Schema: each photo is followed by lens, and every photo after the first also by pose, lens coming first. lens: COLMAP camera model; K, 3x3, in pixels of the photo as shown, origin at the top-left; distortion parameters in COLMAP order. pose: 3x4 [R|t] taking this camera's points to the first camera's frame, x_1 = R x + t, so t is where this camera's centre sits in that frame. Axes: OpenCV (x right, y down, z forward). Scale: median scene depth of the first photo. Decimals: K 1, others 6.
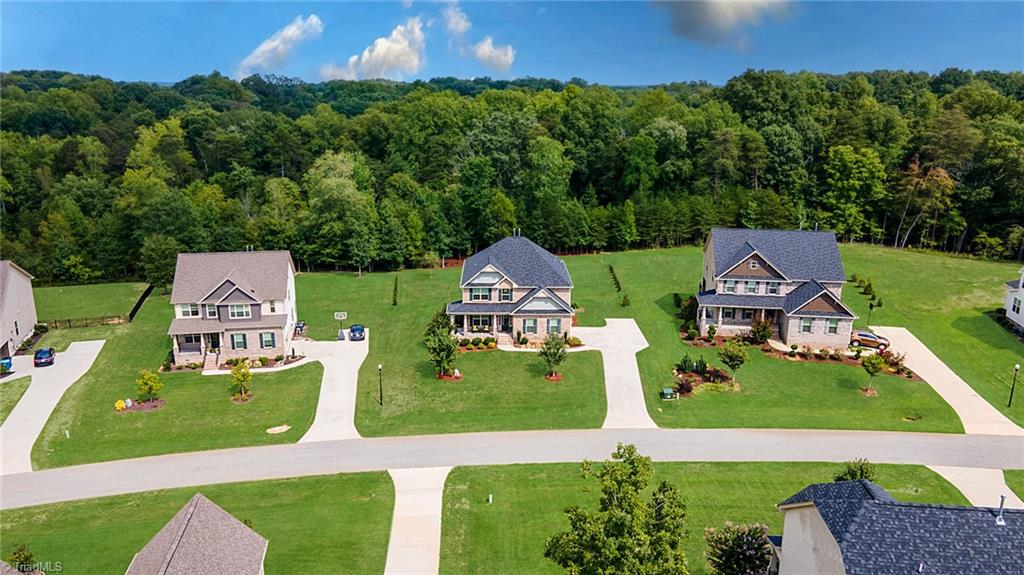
lens RADIAL K [[748.6, 0, 508.0], [0, 748.6, 289.9], [0, 0, 1]] dist [0.030160, 0.033160]
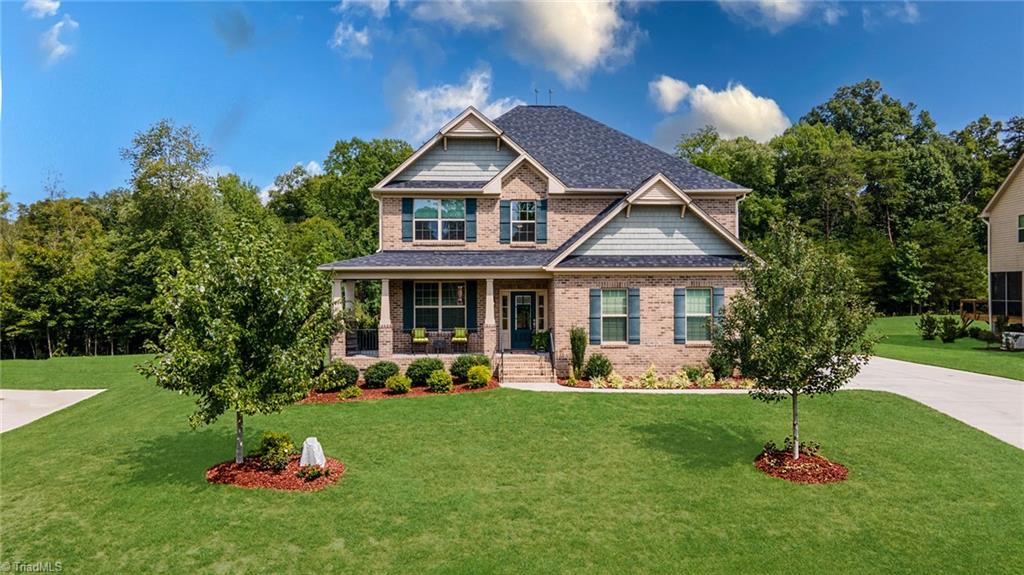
lens RADIAL K [[748.6, 0, 508.0], [0, 748.6, 289.9], [0, 0, 1]] dist [0.030160, 0.033160]
pose [[0.999269, -0.009710, 0.036967, -0.020874], [0.019133, 0.964358, -0.263910, 0.111545], [-0.033087, 0.264424, 0.963839, 0.719371]]
